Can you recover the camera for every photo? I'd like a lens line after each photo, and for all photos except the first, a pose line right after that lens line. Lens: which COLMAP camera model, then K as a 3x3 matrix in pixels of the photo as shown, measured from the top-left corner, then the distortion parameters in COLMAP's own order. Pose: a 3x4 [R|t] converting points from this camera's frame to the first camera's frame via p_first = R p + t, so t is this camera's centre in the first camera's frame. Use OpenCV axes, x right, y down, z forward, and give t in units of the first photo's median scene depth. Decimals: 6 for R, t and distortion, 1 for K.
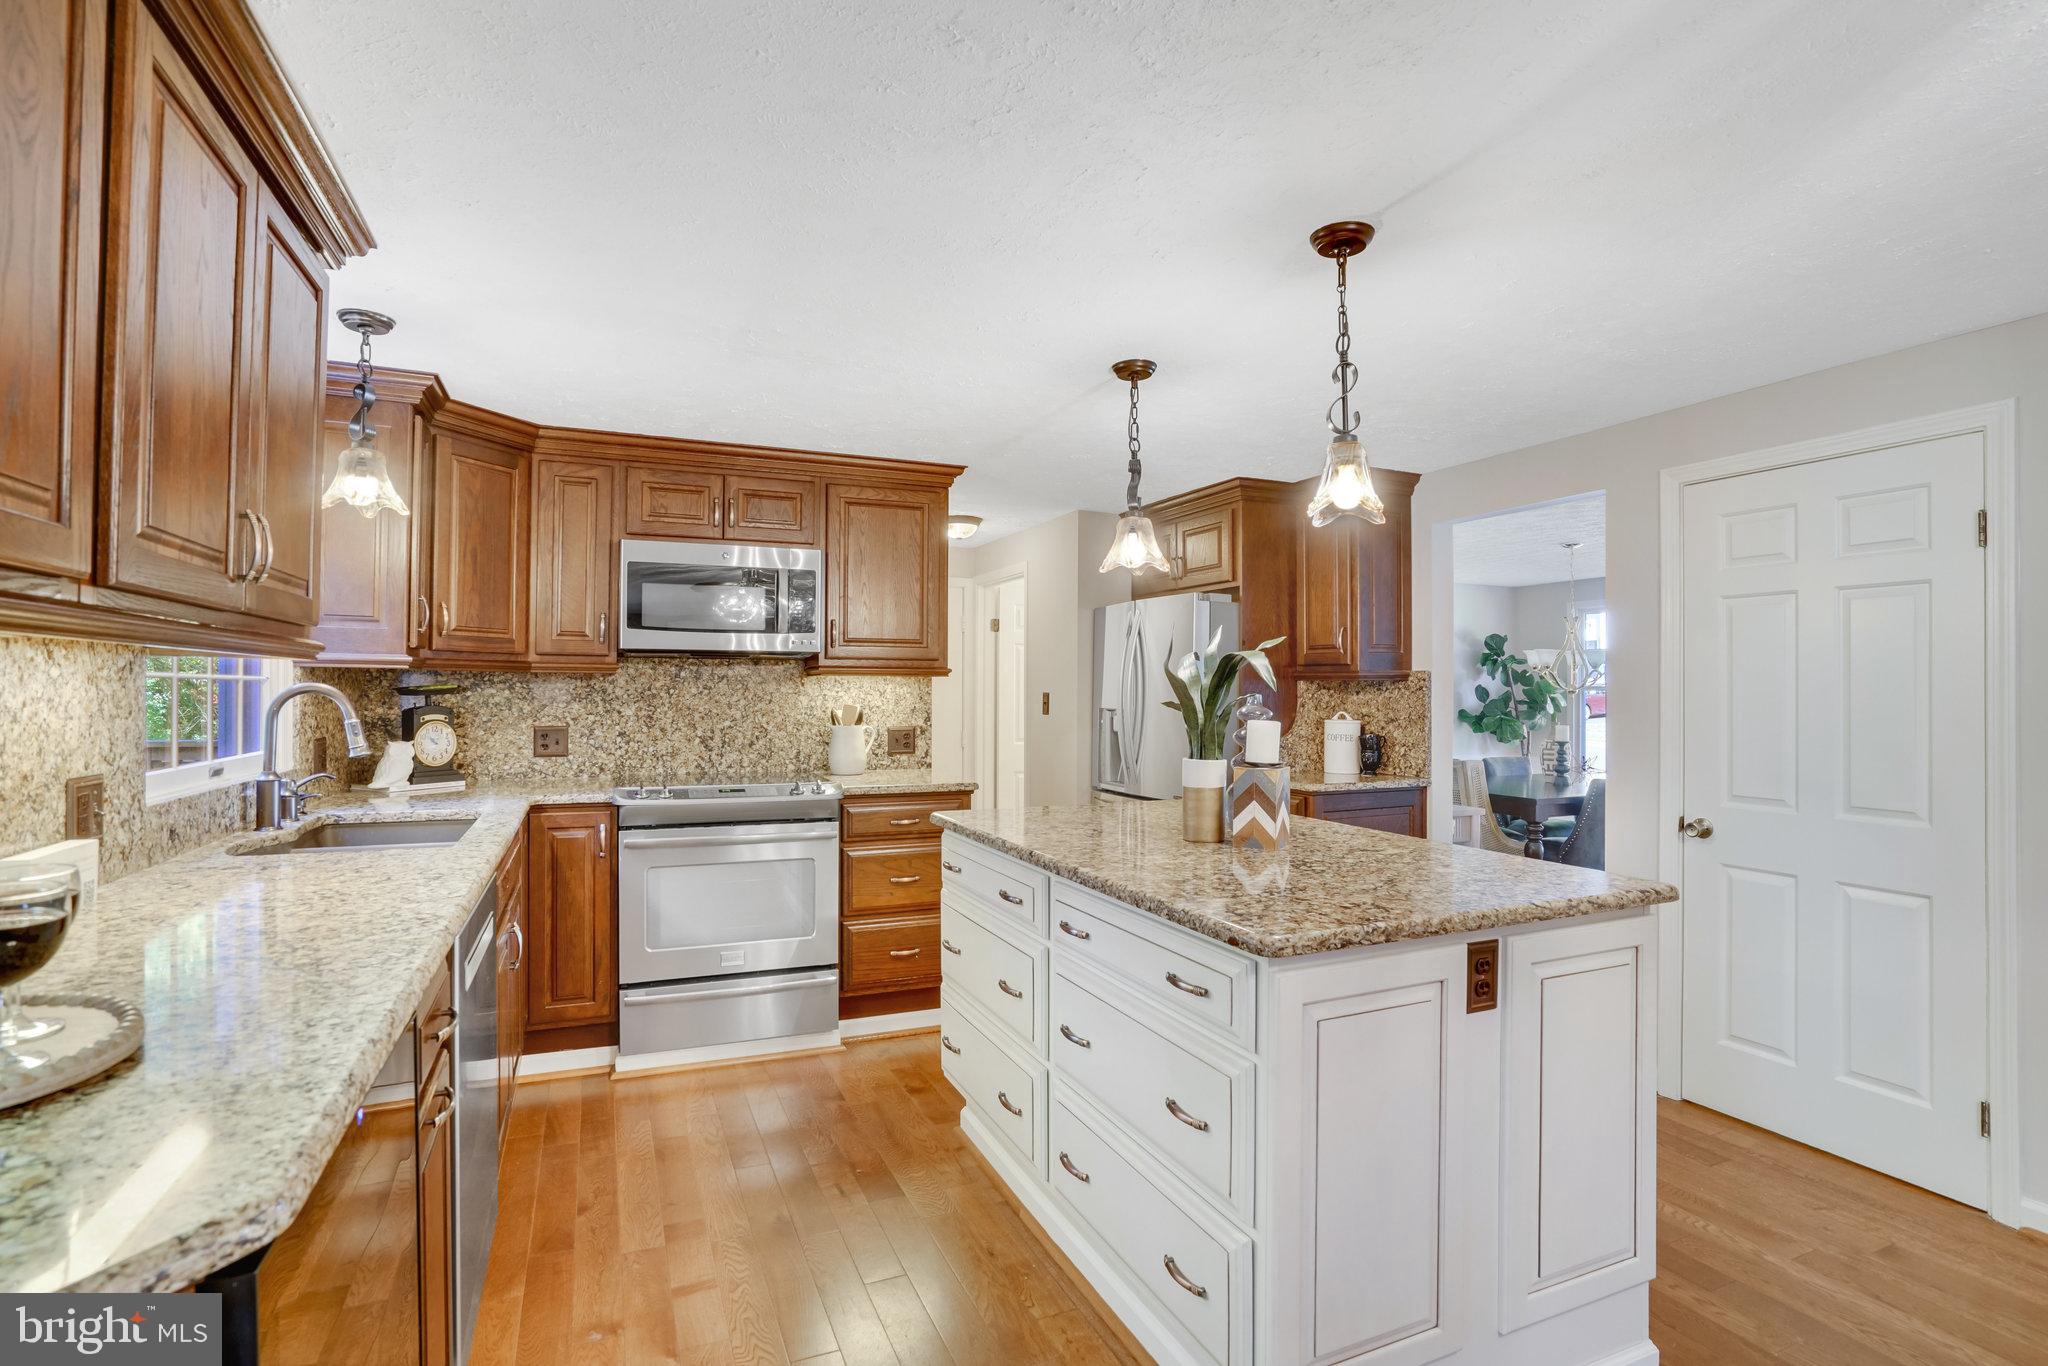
lens RADIAL K [[962.0, 0, 1002.9], [0, 962.0, 680.3], [0, 0, 1]] dist [-0.052193, 0.017647]
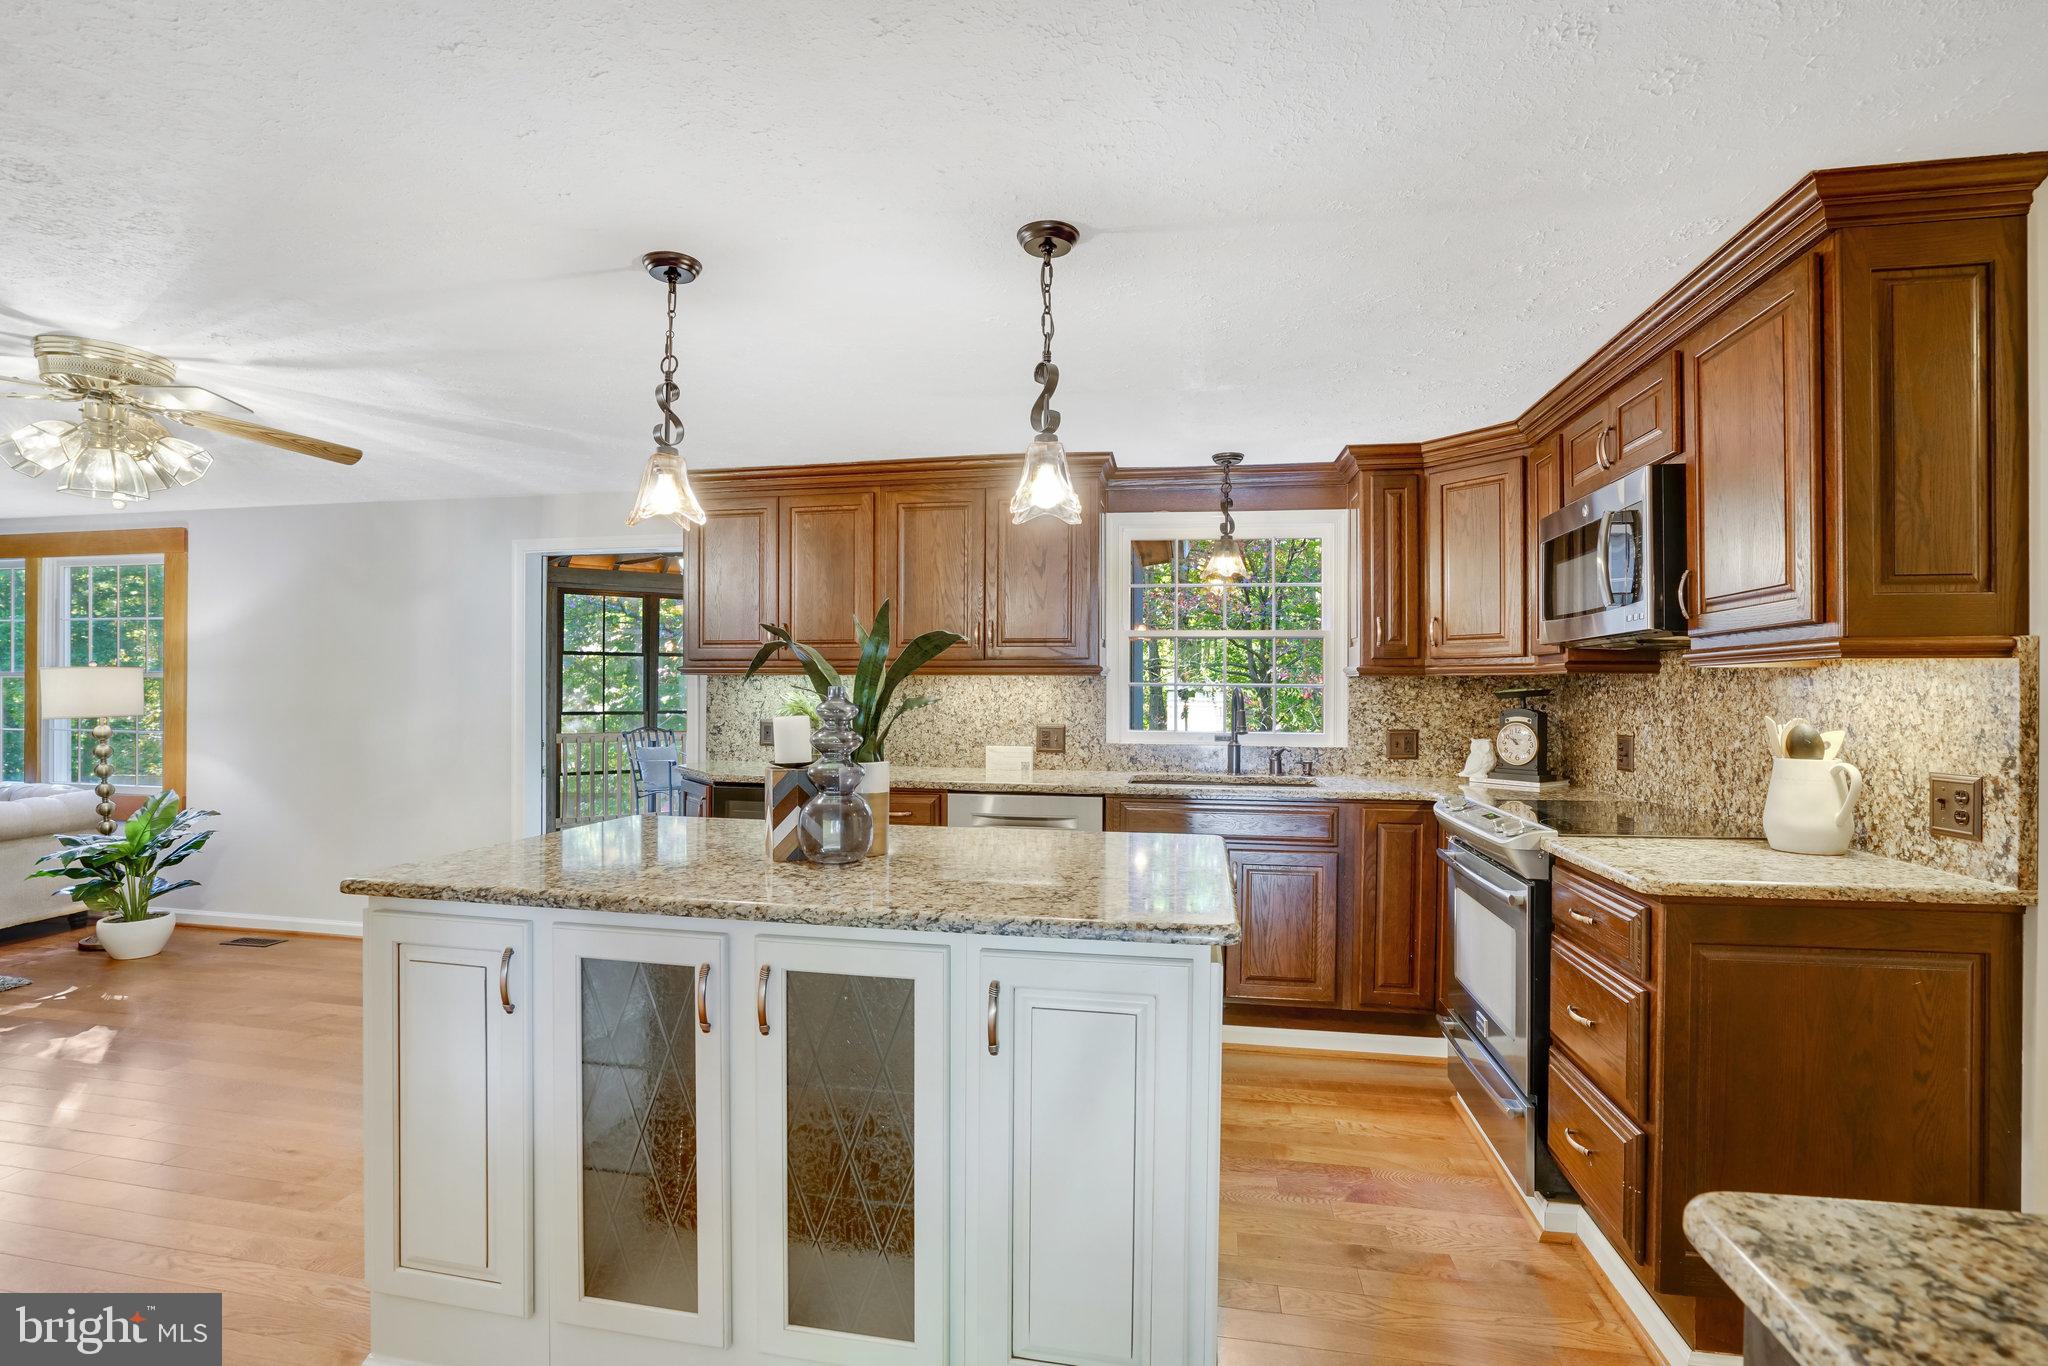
lens RADIAL K [[962.0, 0, 1018.2], [0, 962.0, 689.9], [0, 0, 1]] dist [-0.052193, 0.017647]
pose [[-0.548798, -0.010516, -0.835889, 0.580483], [0.000730, 0.999914, -0.013059, 0.019133], [0.835955, -0.007777, -0.548743, 1.076559]]
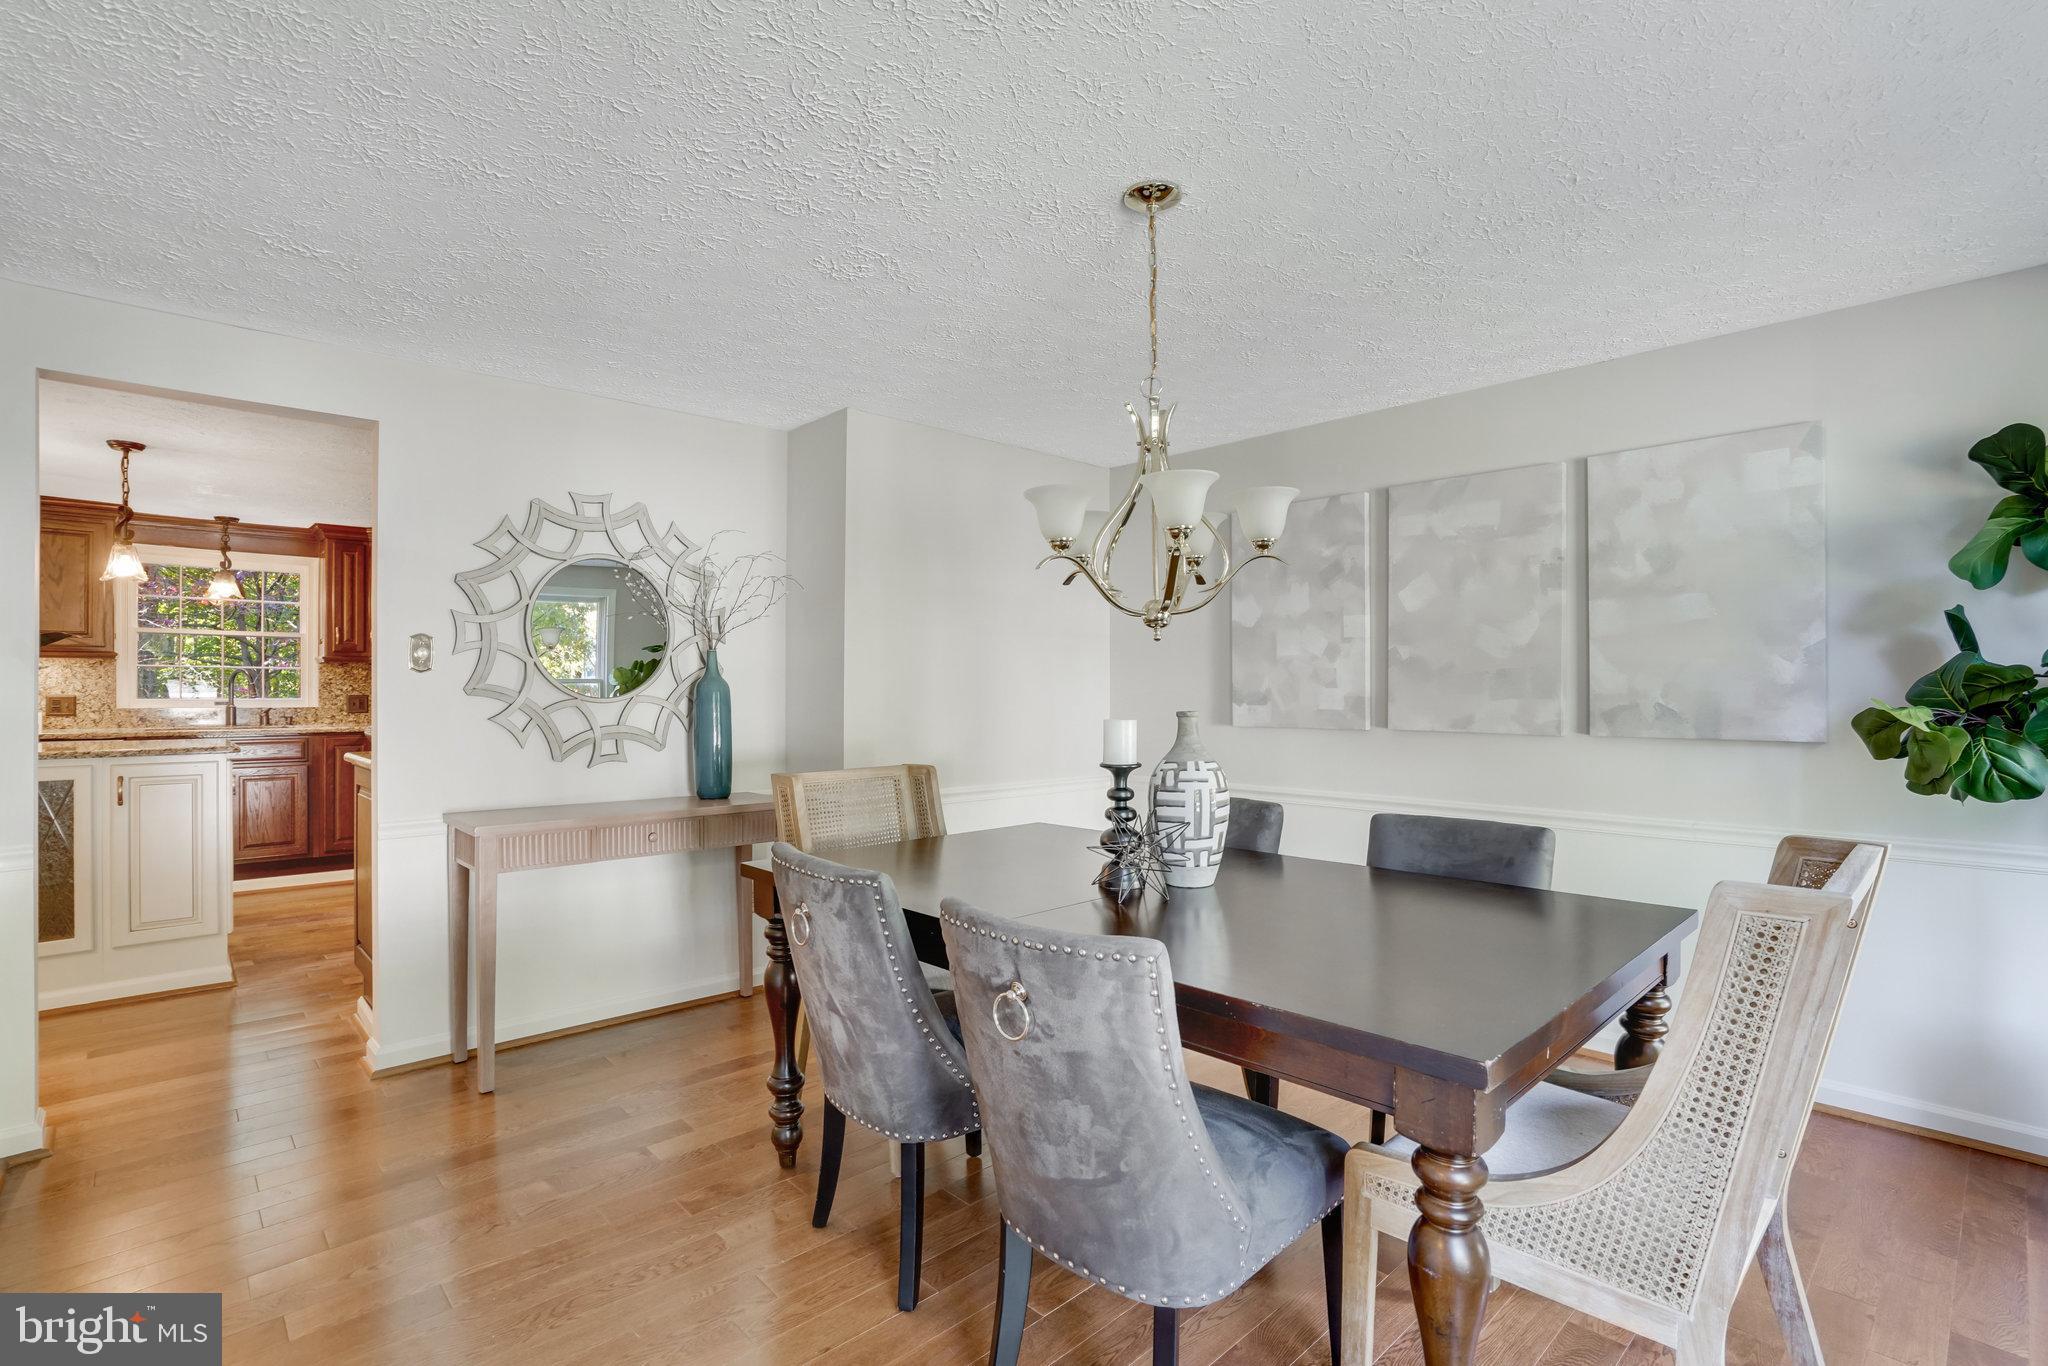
lens RADIAL K [[962.0, 0, 1021.3], [0, 962.0, 692.3], [0, 0, 1]] dist [-0.052193, 0.017647]
pose [[0.342336, -0.005430, -0.939562, 1.546001], [0.013834, 0.999904, -0.000739, 0.064830], [0.939476, -0.012745, 0.342379, 1.422146]]
